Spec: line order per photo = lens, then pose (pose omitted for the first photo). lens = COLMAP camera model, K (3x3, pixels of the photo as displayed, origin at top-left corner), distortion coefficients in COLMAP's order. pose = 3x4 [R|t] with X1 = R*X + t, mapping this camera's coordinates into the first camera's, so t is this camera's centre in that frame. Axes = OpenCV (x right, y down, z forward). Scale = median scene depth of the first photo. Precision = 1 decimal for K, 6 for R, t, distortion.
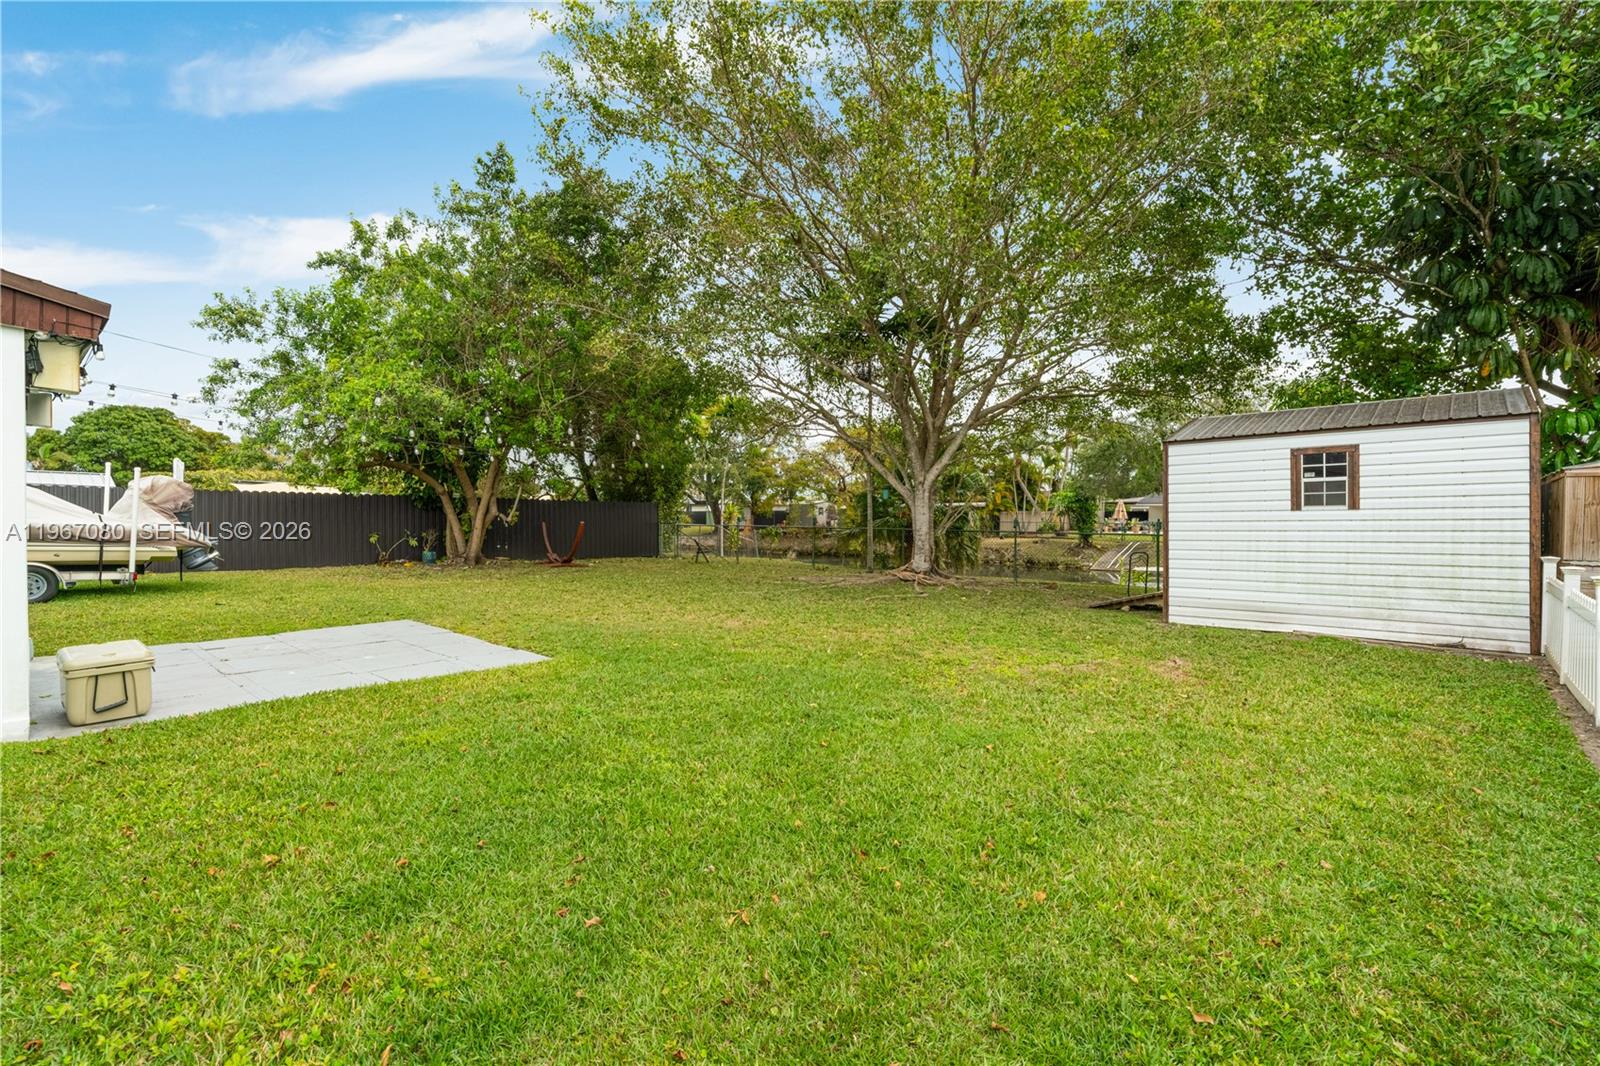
lens RADIAL K [[726.1, 0, 801.7], [0, 726.1, 523.2], [0, 0, 1]] dist [0.003738, 0.000503]
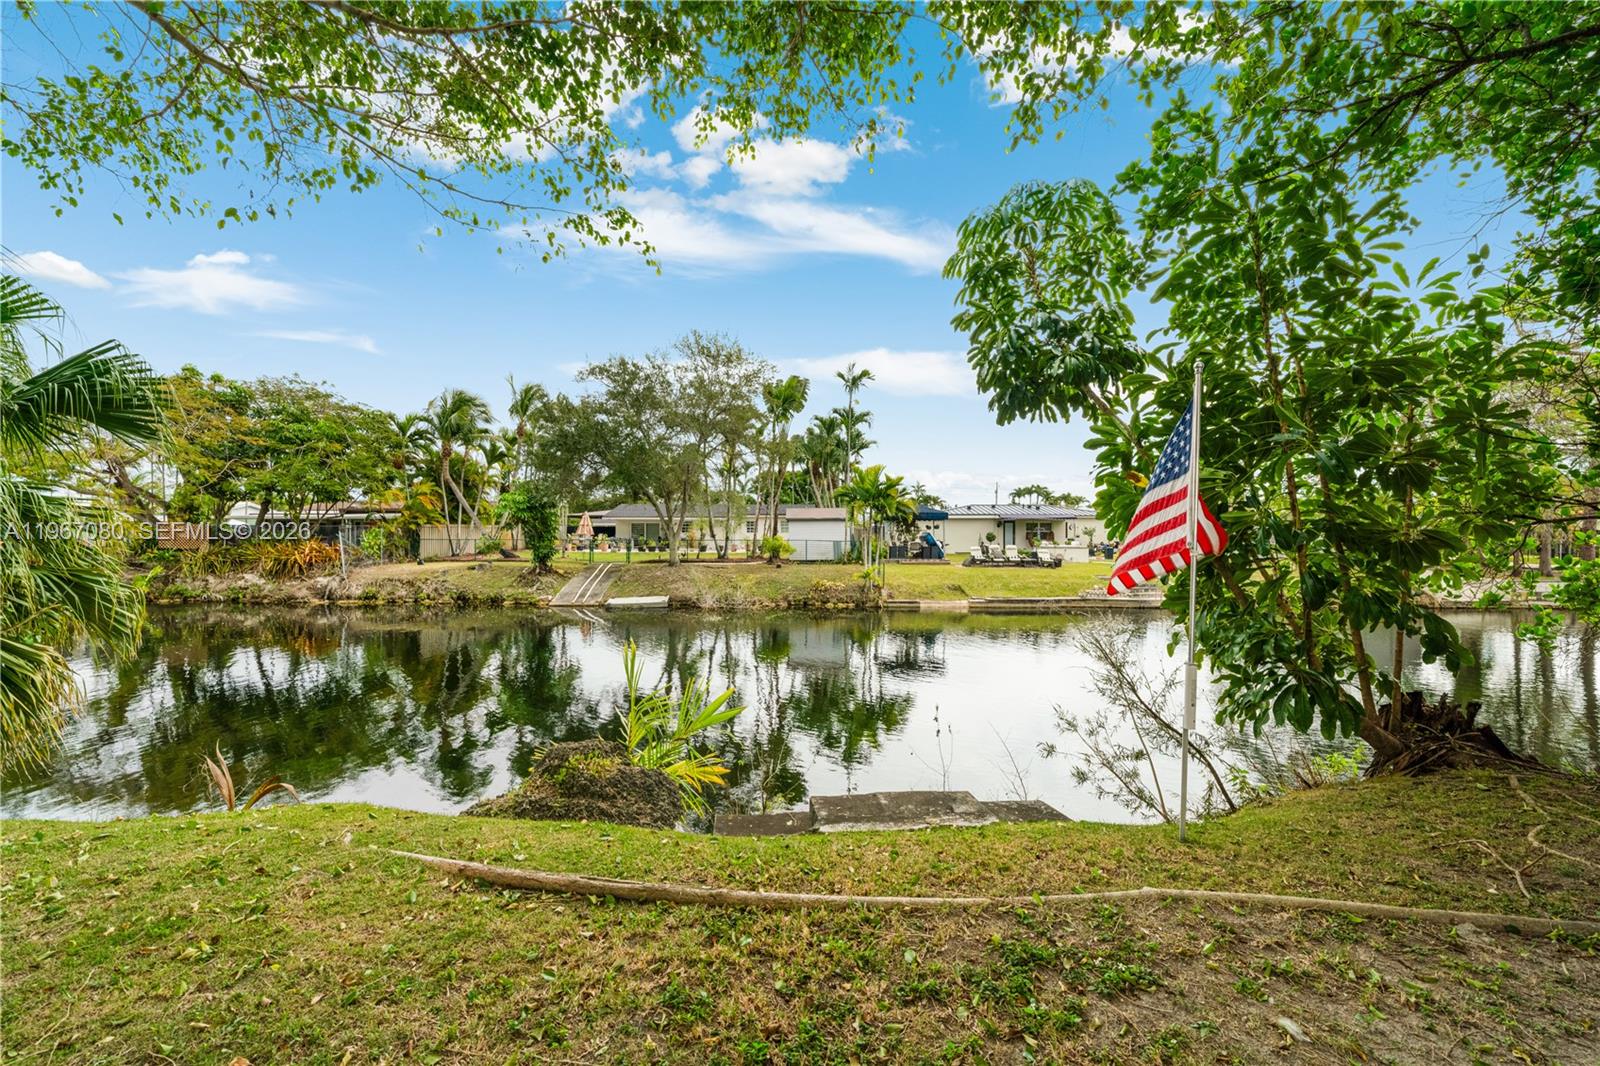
lens RADIAL K [[726.1, 0, 807.4], [0, 726.1, 535.4], [0, 0, 1]] dist [0.003738, 0.000503]
pose [[0.753869, -0.002412, 0.657020, 0.660020], [0.008286, 0.999949, -0.005836, 0.009197], [-0.656972, 0.009844, 0.753851, 1.628818]]
